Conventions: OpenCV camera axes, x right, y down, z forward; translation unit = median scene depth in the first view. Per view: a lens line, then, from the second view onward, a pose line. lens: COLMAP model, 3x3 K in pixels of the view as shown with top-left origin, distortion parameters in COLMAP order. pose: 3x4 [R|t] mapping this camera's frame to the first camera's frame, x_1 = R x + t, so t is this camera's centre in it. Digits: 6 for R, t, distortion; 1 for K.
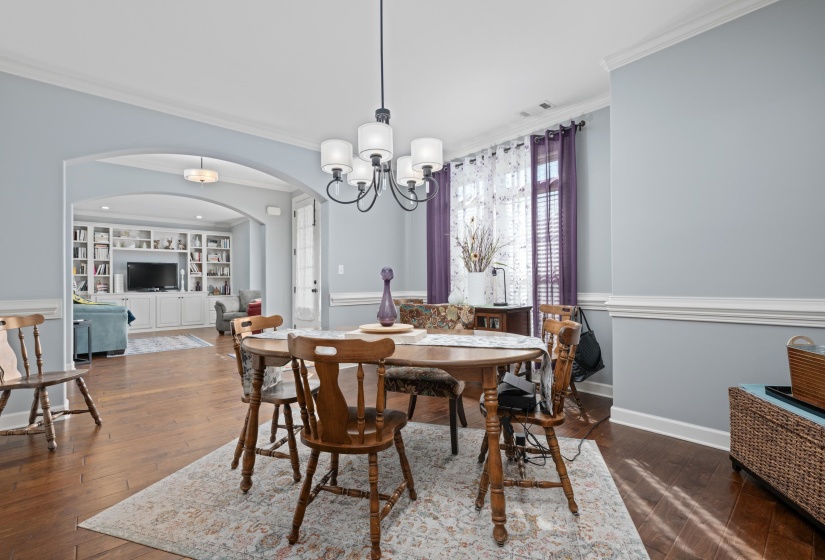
lens RADIAL K [[371.9, 0, 413.4], [0, 371.9, 281.7], [0, 0, 1]] dist [0.001522, -0.001068]
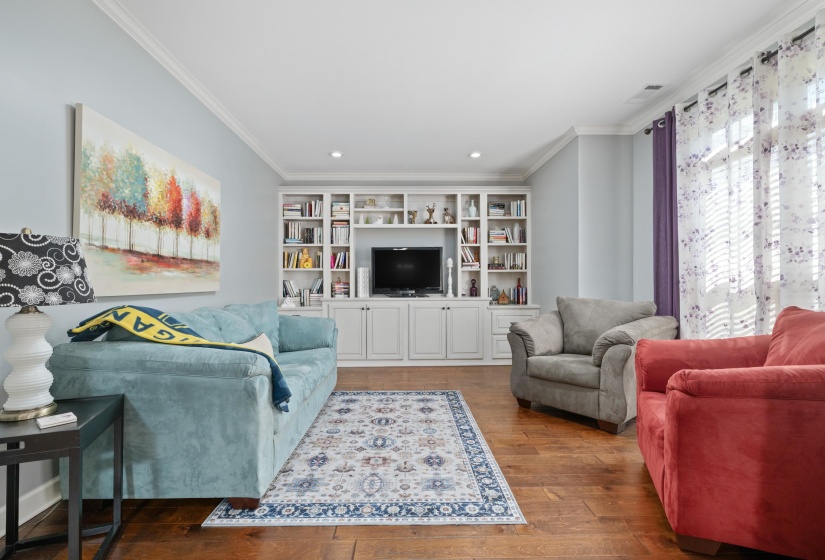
lens RADIAL K [[371.9, 0, 411.4], [0, 371.9, 281.9], [0, 0, 1]] dist [0.001522, -0.001068]
pose [[0.769511, -0.001117, -0.638632, -0.305508], [-0.000663, 0.999997, -0.002548, 0.005040], [0.638633, 0.002385, 0.769508, 0.530252]]
